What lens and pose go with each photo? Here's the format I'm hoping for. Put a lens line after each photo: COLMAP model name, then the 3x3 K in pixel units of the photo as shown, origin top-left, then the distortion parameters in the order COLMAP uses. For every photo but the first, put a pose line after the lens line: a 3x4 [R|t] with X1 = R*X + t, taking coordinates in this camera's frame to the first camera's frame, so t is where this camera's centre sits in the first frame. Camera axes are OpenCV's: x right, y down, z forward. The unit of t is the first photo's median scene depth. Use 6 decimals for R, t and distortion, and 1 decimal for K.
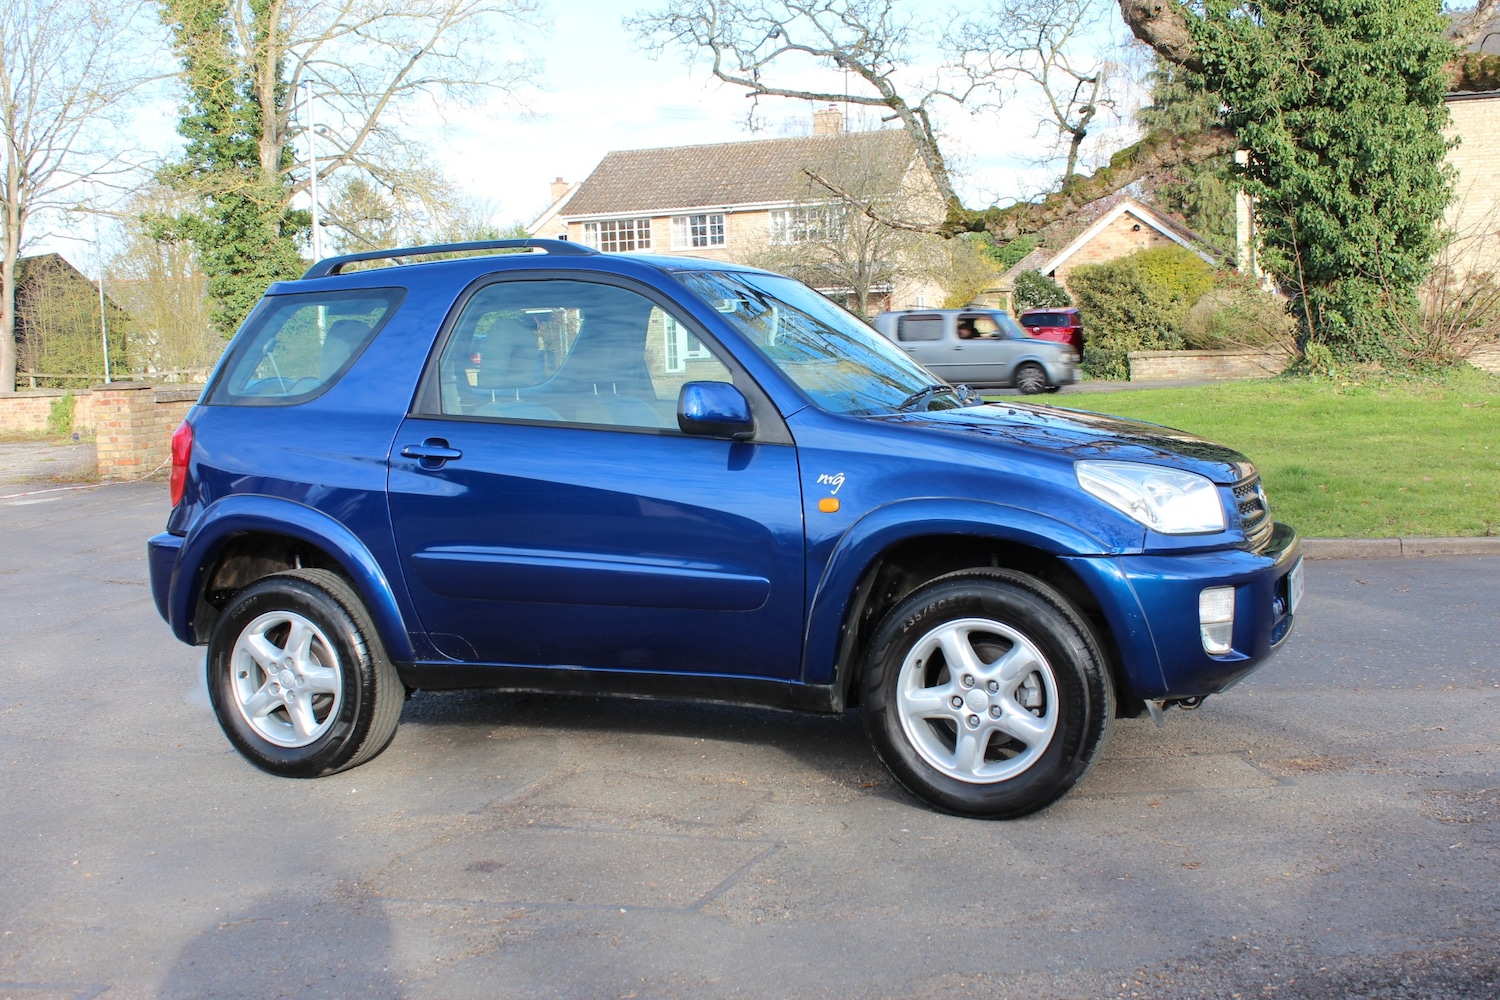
lens RADIAL K [[1655.6, 0, 775.3], [0, 1655.6, 498.0], [0, 0, 1]] dist [-0.125146, 0.197537]
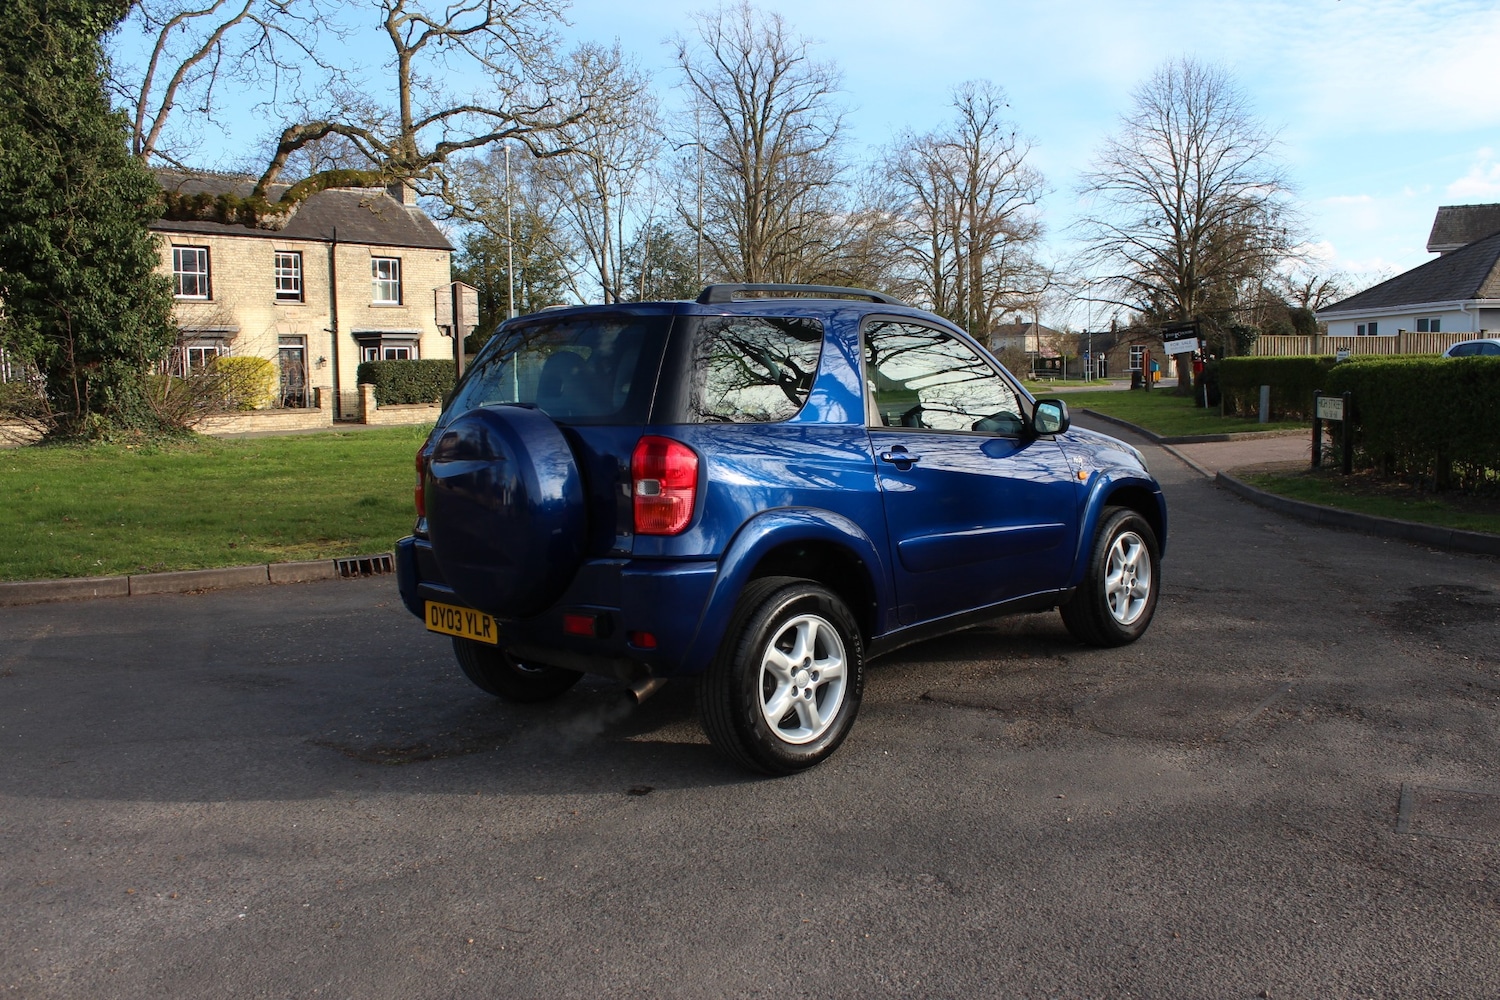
lens RADIAL K [[1262.5, 0, 767.2], [0, 1262.5, 524.4], [0, 0, 1]] dist [-0.164019, 0.149939]
pose [[0.374316, -0.081162, 0.923743, -0.295095], [0.096631, 0.994153, 0.048192, -0.008618], [-0.922253, 0.071224, 0.379970, 0.197038]]
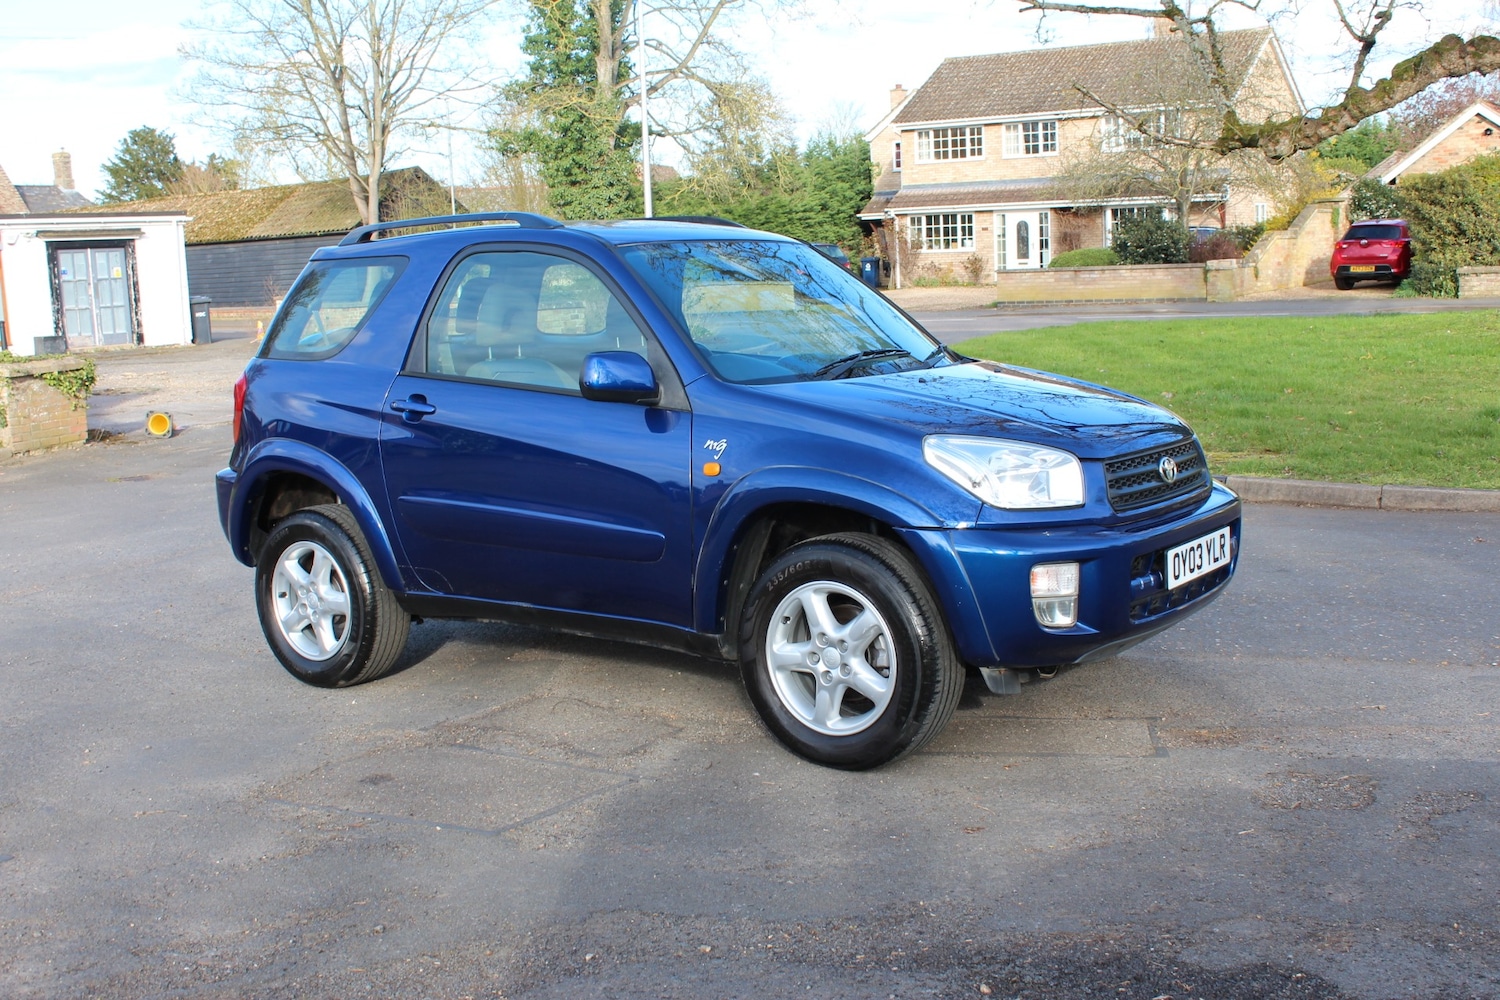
lens RADIAL K [[1655.6, 0, 775.3], [0, 1655.6, 498.0], [0, 0, 1]] dist [-0.125146, 0.197537]
pose [[0.973909, 0.033389, -0.224468, 0.075348], [-0.019921, 0.997878, 0.061997, -0.010648], [0.226062, -0.055907, 0.972507, -0.009348]]
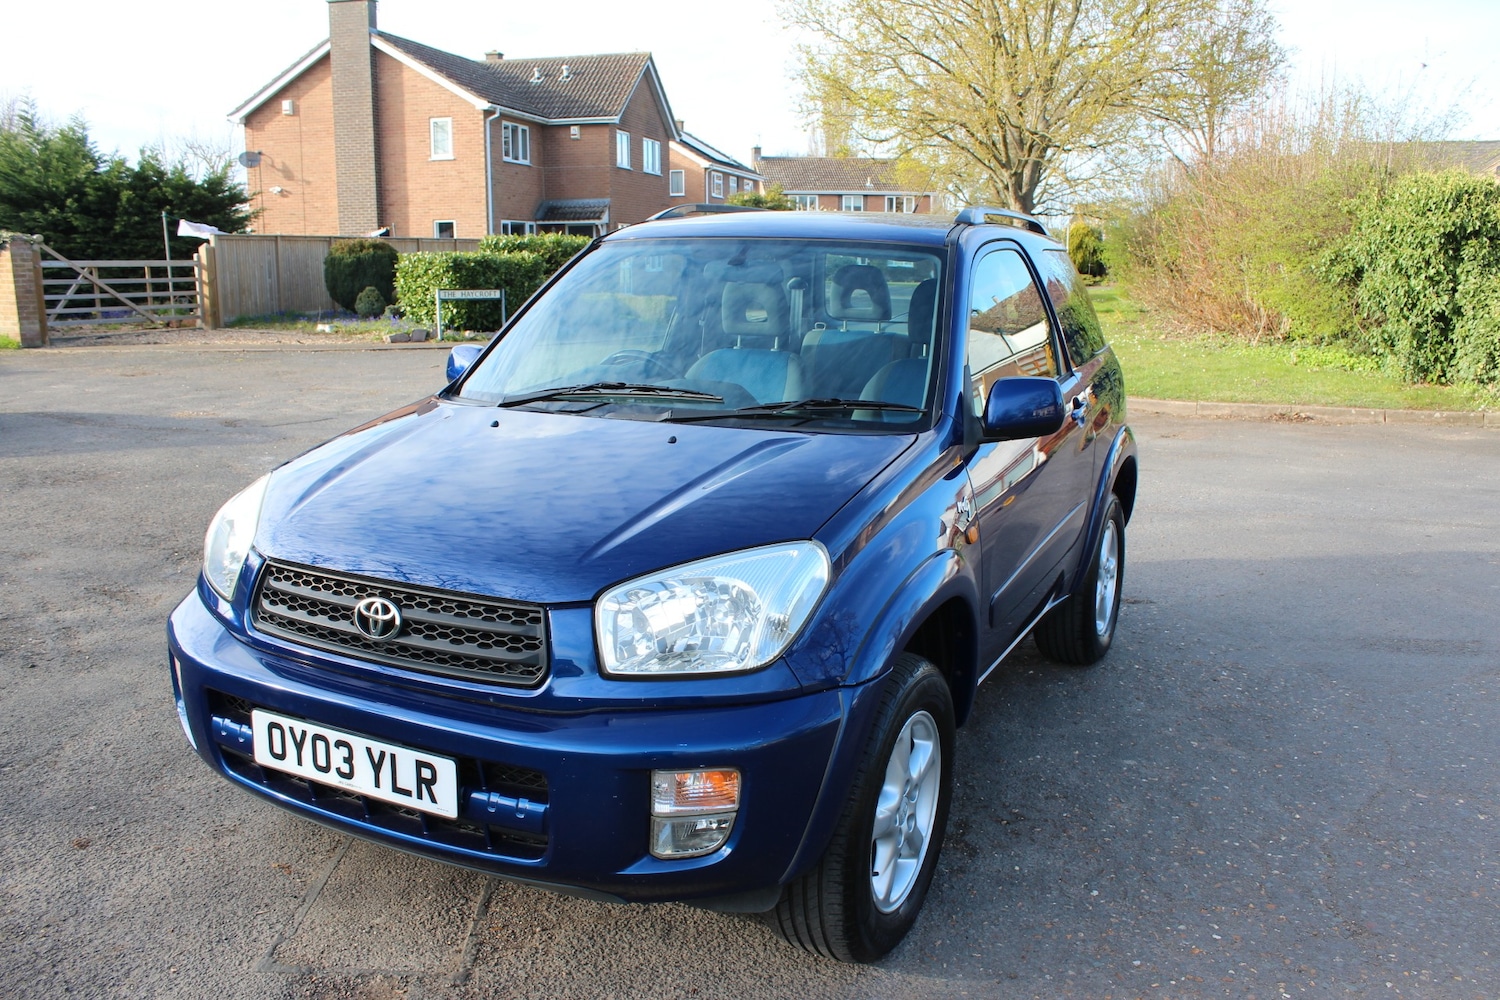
lens RADIAL K [[1262.5, 0, 767.2], [0, 1262.5, 524.4], [0, 0, 1]] dist [-0.164019, 0.149939]
pose [[-0.066786, 0.249927, -0.965959, 0.195253], [-0.099007, 0.961682, 0.255666, -0.045972], [0.992843, 0.112712, -0.039482, 0.303749]]
